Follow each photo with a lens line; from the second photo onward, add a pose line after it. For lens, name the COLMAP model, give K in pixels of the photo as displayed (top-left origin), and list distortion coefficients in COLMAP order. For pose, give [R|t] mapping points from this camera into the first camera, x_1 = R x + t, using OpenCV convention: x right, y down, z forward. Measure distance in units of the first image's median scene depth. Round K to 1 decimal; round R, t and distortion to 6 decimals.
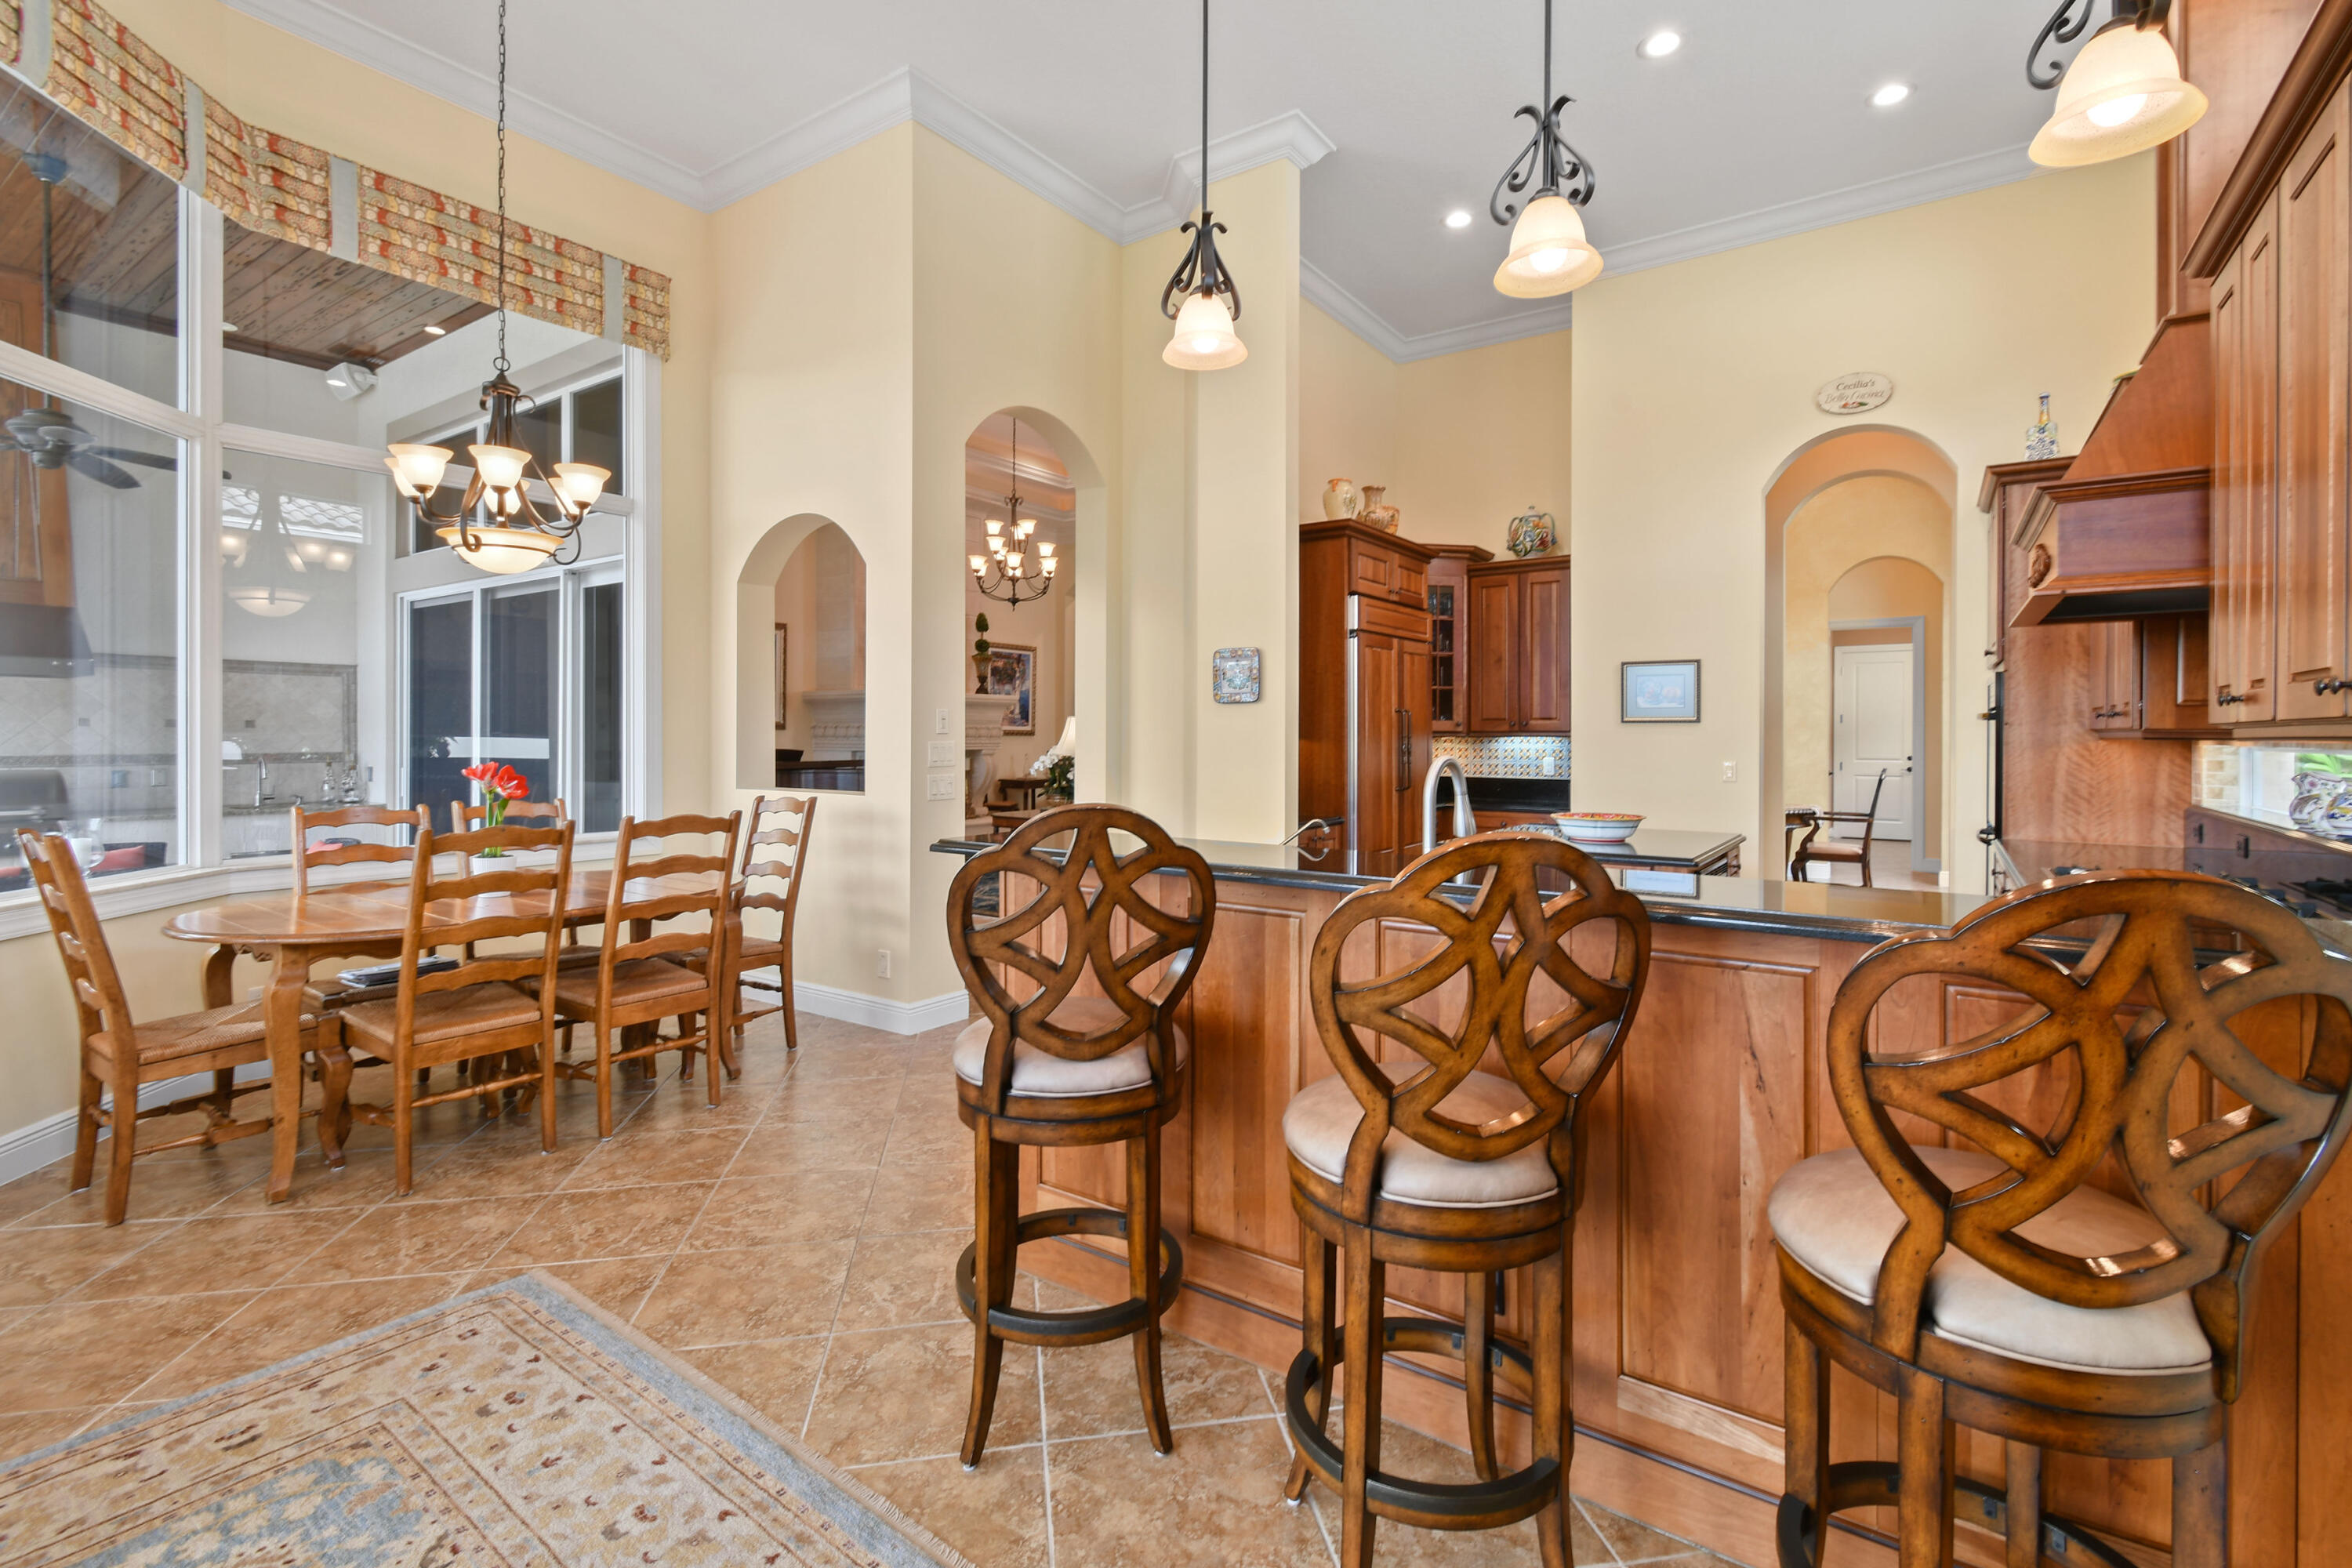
lens RADIAL K [[1044.8, 0, 1196.4], [0, 1044.8, 731.1], [0, 0, 1]] dist [0.000745, -0.000158]
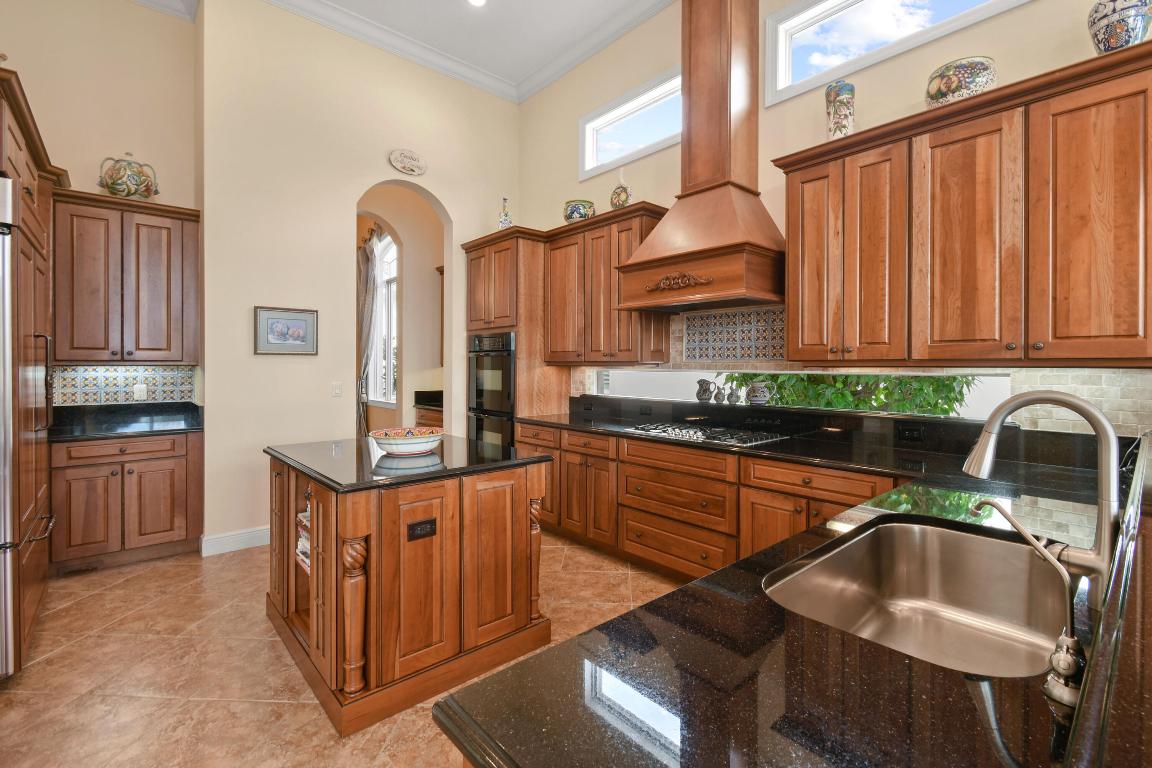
lens RADIAL K [[517.3, 0, 581.4], [0, 517.3, 367.3], [0, 0, 1]] dist [-0.001741, -0.000244]
pose [[0.236914, -0.007396, 0.971502, -0.146587], [-0.004142, 0.999954, 0.008623, 0.000730], [-0.971522, -0.006067, 0.236873, 0.645666]]
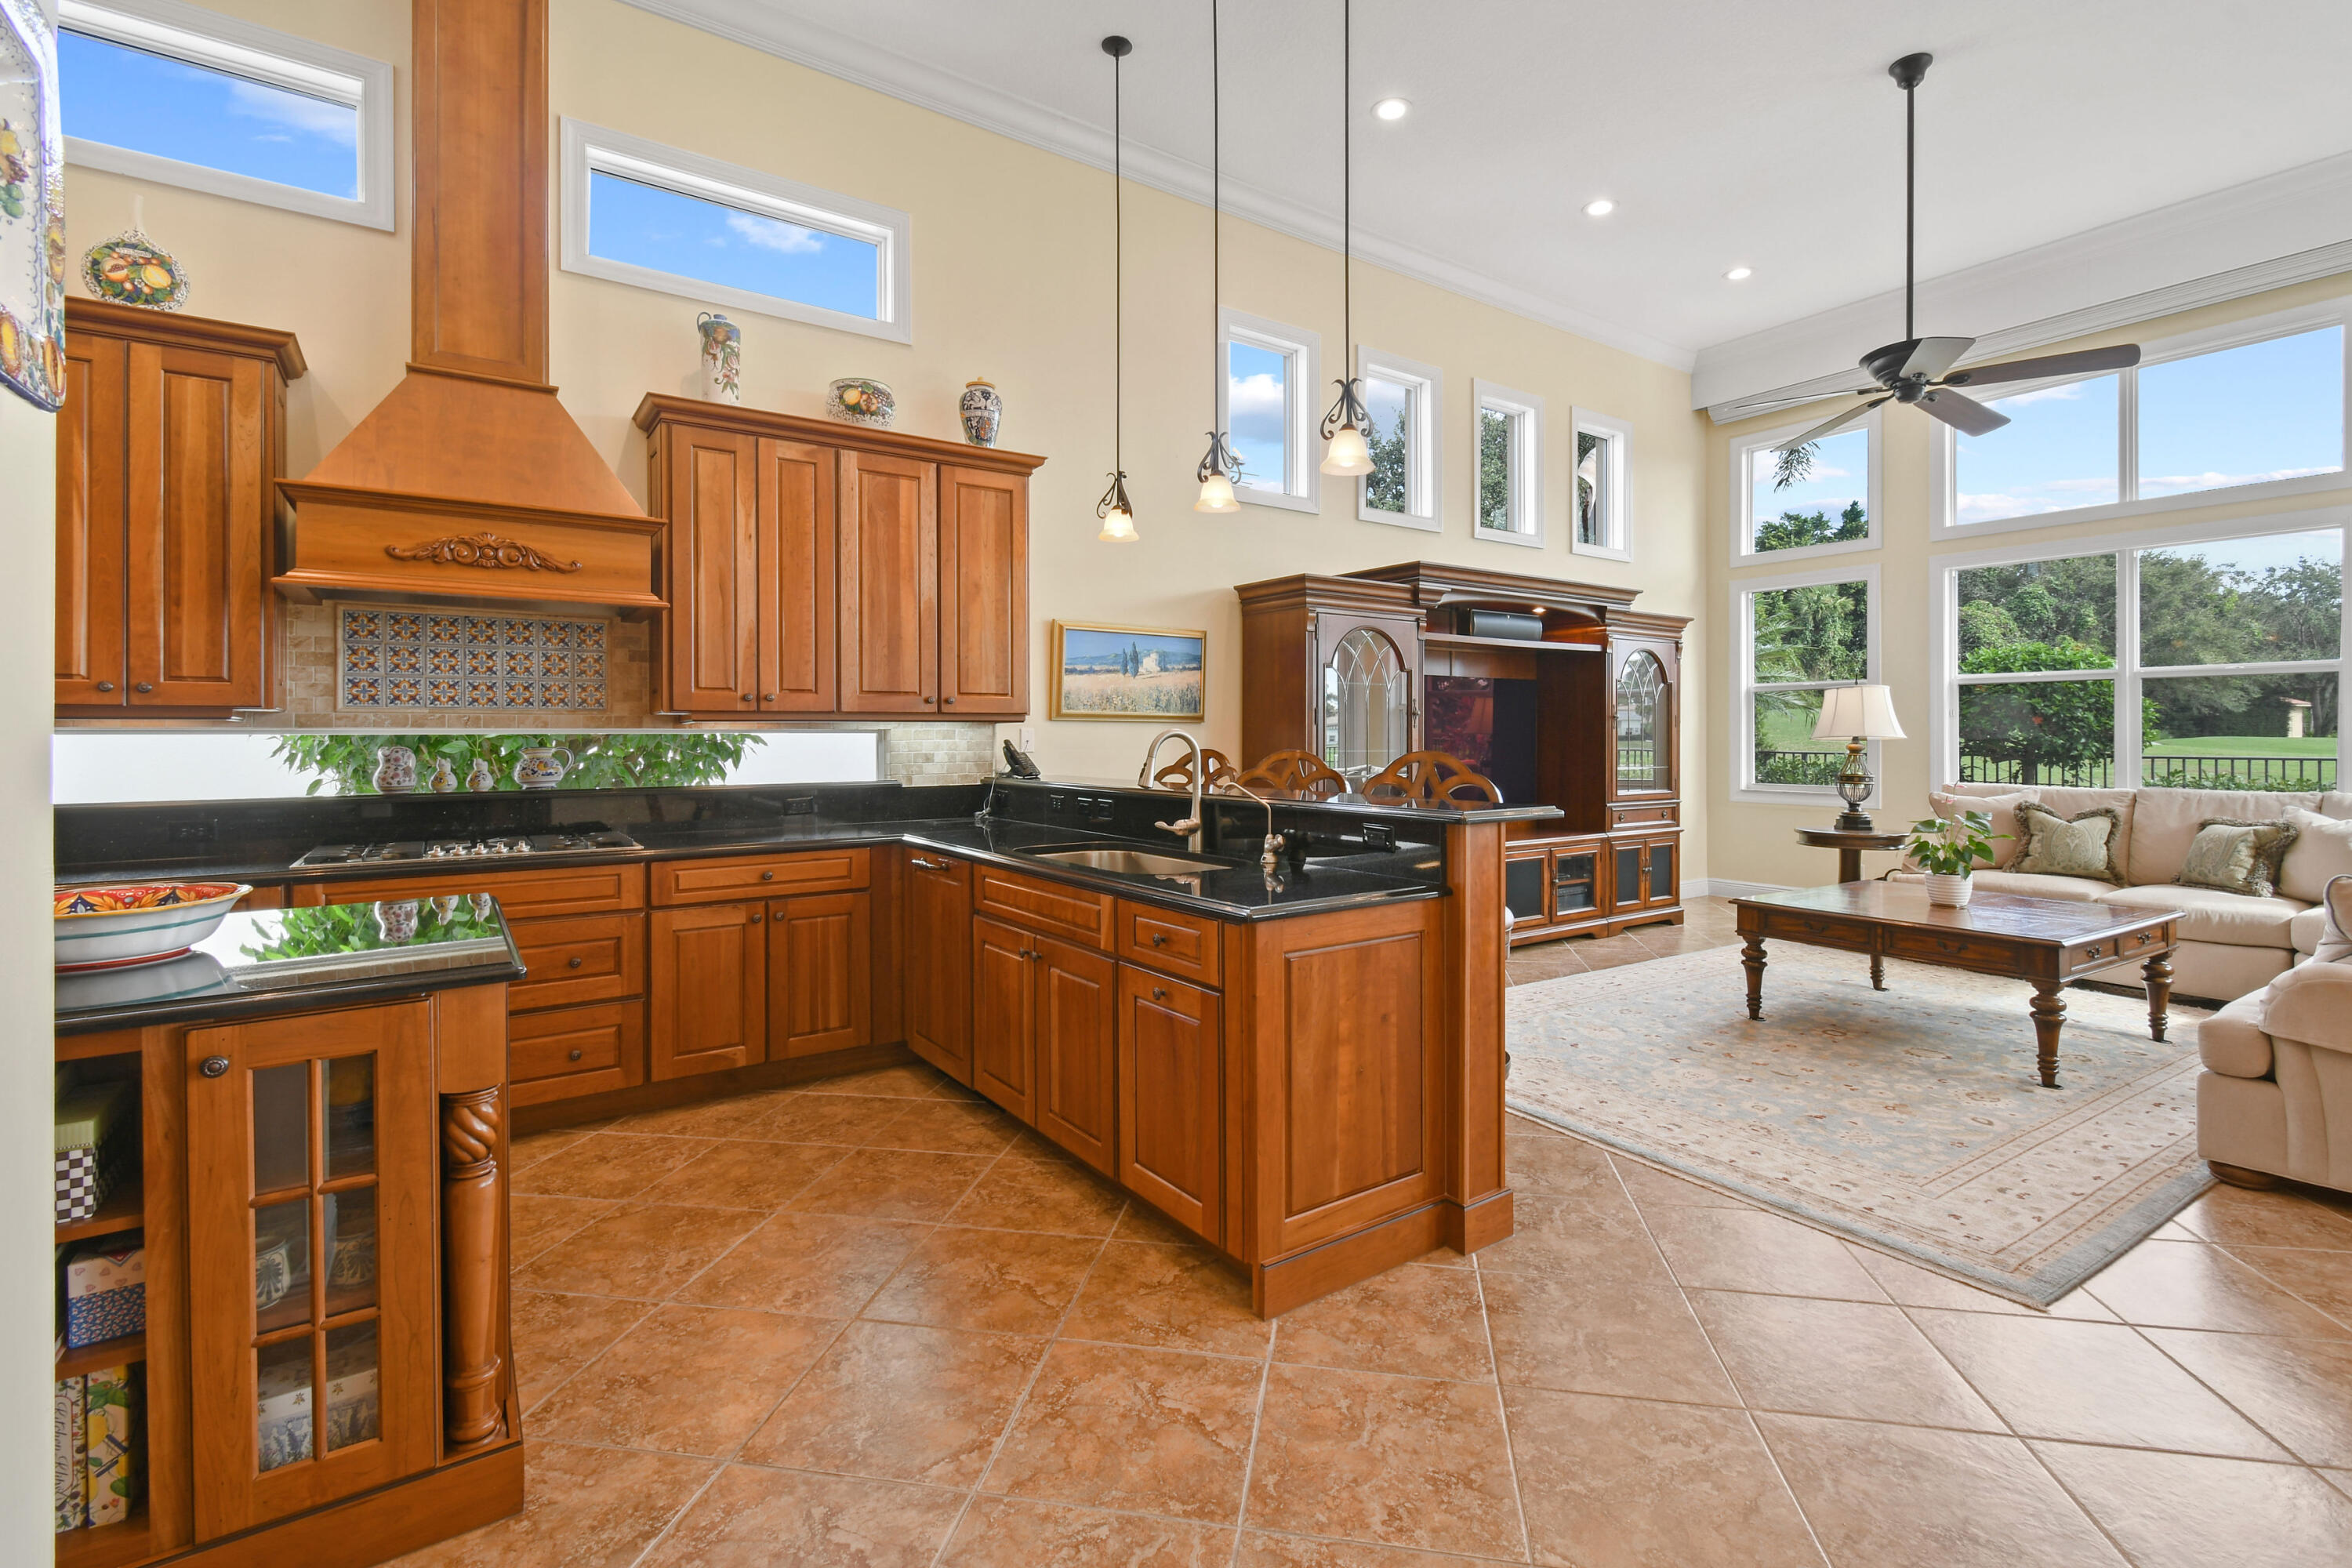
lens RADIAL K [[1051.0, 0, 1156.4], [0, 1051.0, 749.3], [0, 0, 1]] dist [0.009399, 0.000044]
pose [[-0.930821, -0.010101, 0.365336, -0.139167], [-0.004211, 0.999848, 0.016914, 0.011909], [-0.365451, 0.014205, -0.930722, 1.202410]]
